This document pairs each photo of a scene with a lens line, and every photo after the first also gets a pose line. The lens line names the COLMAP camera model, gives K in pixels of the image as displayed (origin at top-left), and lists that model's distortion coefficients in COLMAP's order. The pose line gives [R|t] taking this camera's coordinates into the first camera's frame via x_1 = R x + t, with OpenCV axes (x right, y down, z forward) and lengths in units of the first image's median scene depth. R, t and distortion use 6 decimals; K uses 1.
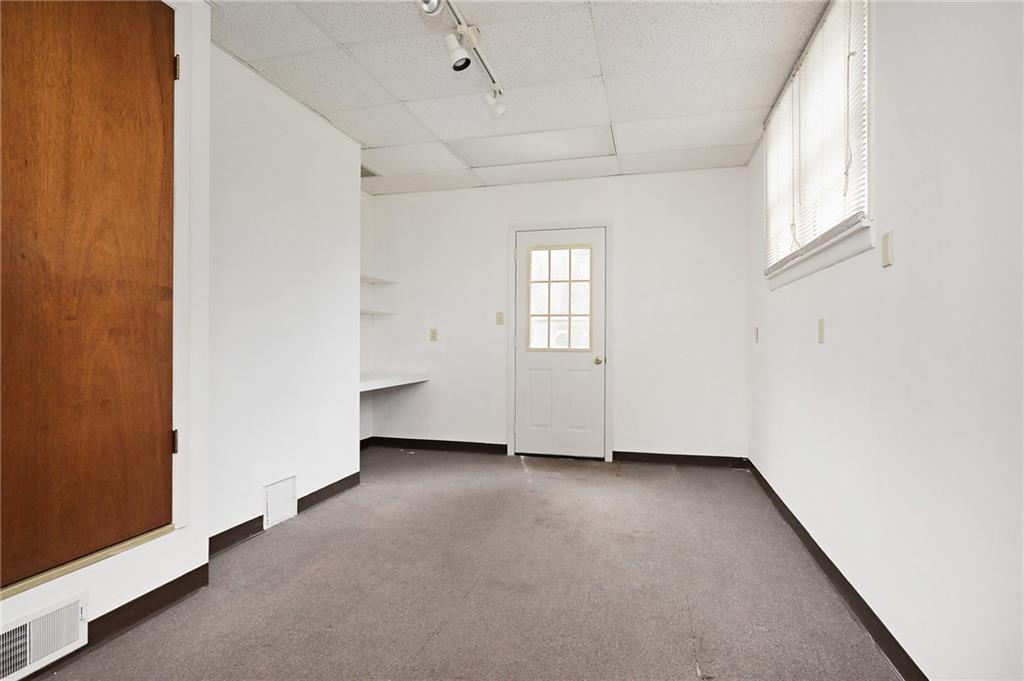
lens RADIAL K [[511.6, 0, 508.1], [0, 511.6, 341.1], [0, 0, 1]] dist [-0.015771, 0.006359]
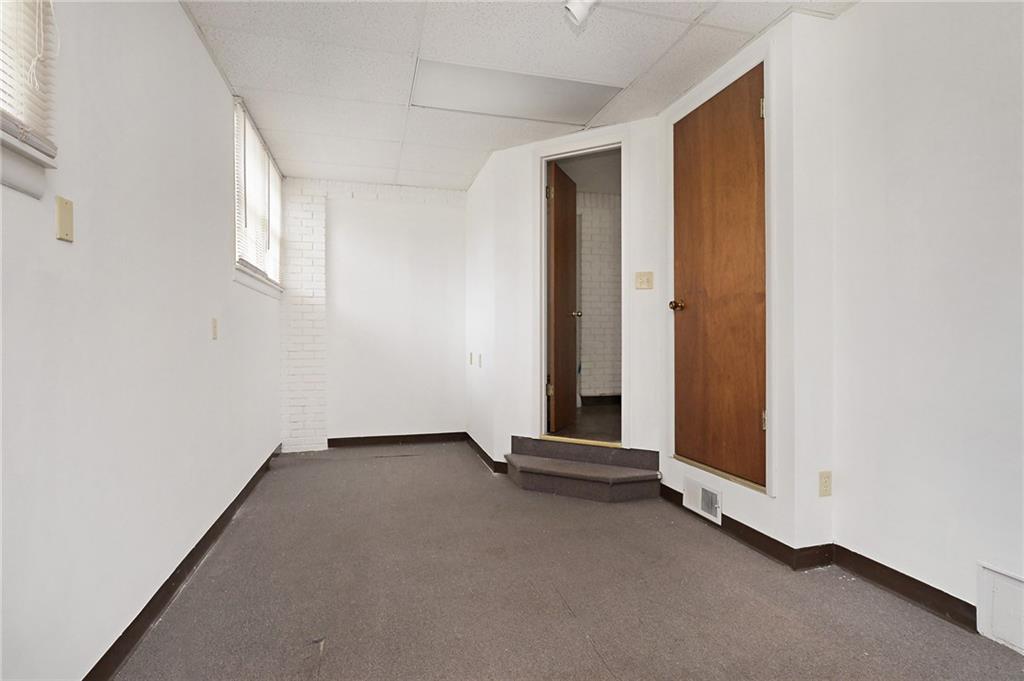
lens RADIAL K [[511.6, 0, 511.9], [0, 511.6, 337.0], [0, 0, 1]] dist [-0.015771, 0.006359]
pose [[-0.852474, 0.001420, -0.522767, 0.546601], [0.003670, 0.999988, -0.003270, 0.004487], [0.522756, -0.004706, -0.852469, 1.946436]]
